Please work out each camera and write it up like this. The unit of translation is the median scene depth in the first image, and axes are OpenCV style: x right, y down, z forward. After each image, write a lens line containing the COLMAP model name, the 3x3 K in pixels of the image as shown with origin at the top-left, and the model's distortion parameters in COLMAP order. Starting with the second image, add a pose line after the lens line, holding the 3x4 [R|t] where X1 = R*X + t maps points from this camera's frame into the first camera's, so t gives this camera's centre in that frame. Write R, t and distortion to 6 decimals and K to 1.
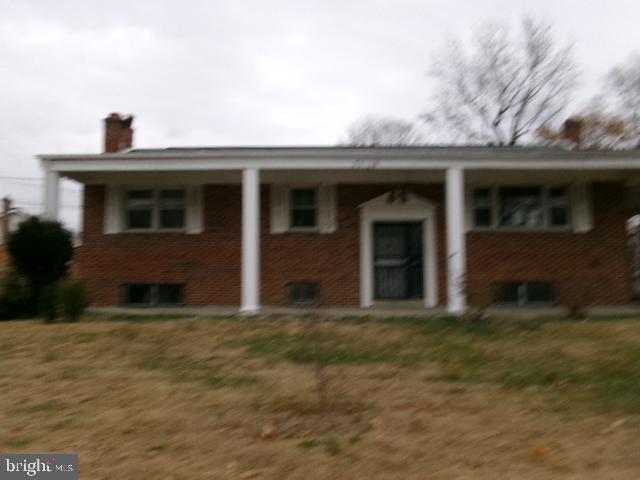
lens RADIAL K [[527.6, 0, 318.1], [0, 527.6, 237.7], [0, 0, 1]] dist [0.036865, -0.004405]
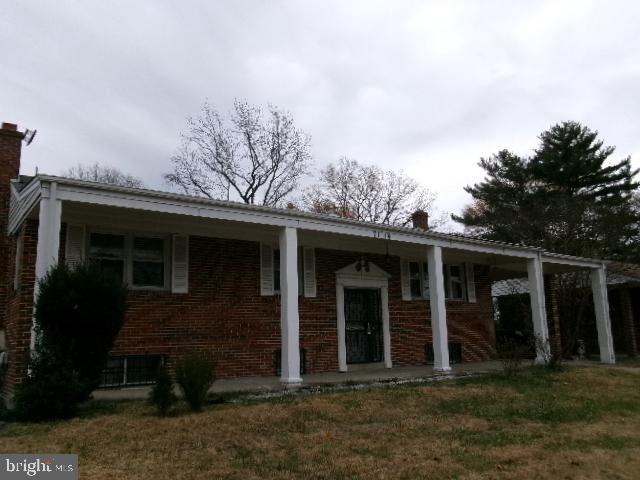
lens RADIAL K [[527.6, 0, 316.8], [0, 527.6, 239.9], [0, 0, 1]] dist [0.036865, -0.004405]
pose [[0.807216, 0.096678, 0.582285, -0.554446], [-0.030974, 0.992074, -0.121777, 0.004131], [-0.589443, 0.080264, 0.803813, 0.183890]]
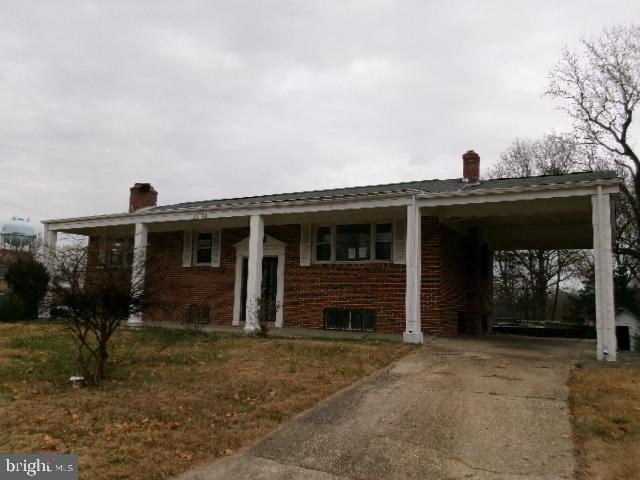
lens RADIAL K [[527.6, 0, 317.4], [0, 527.6, 241.5], [0, 0, 1]] dist [0.036865, -0.004405]
pose [[0.892364, -0.028886, -0.450390, 0.815132], [0.005731, 0.998594, -0.052690, -0.002584], [0.451279, 0.044438, 0.891276, -0.042314]]
